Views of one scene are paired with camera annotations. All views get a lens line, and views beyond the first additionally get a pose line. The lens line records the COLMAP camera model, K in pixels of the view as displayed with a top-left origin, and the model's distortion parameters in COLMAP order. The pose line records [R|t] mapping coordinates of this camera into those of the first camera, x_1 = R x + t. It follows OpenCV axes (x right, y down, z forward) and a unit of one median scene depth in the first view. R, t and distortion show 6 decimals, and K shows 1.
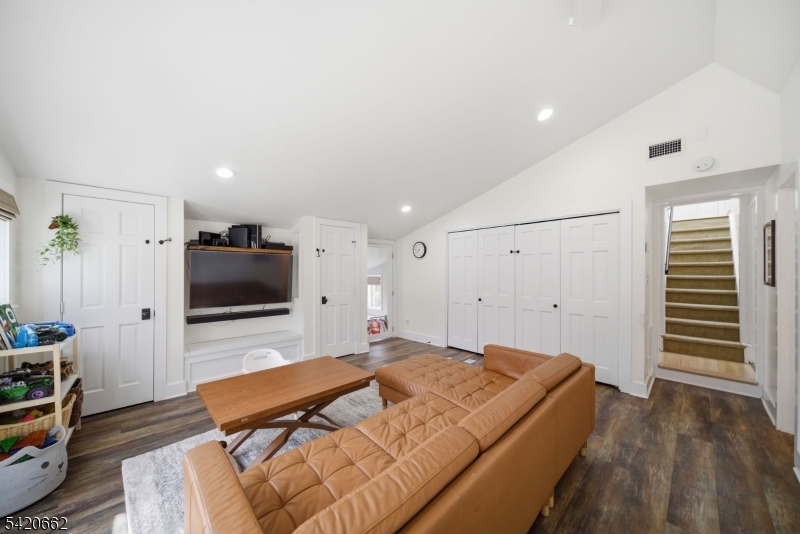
lens RADIAL K [[273.1, 0, 398.4], [0, 273.1, 267.7], [0, 0, 1]] dist [-0.000781, -0.000017]
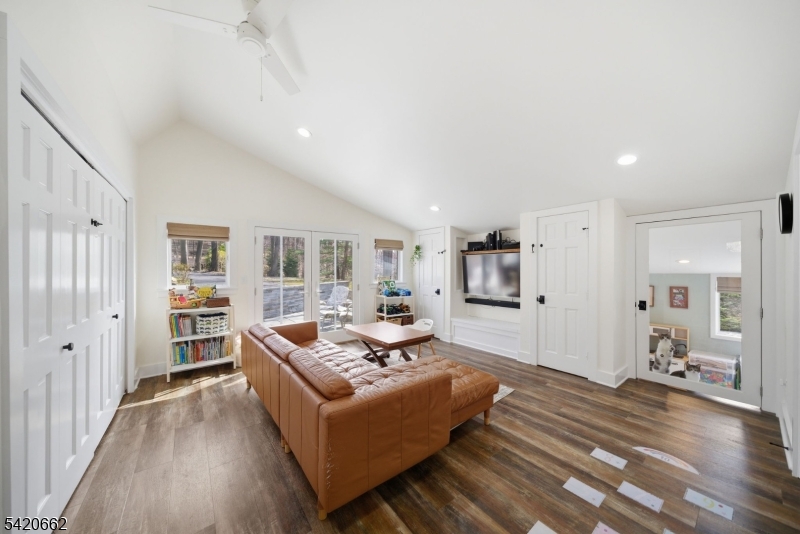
lens RADIAL K [[273.1, 0, 398.4], [0, 273.1, 267.7], [0, 0, 1]] dist [-0.000781, -0.000017]
pose [[-0.100774, 0.001017, -0.994909, 0.789578], [0.027848, 0.999611, -0.001799, -0.002156], [0.994520, -0.027887, -0.100763, 0.737509]]
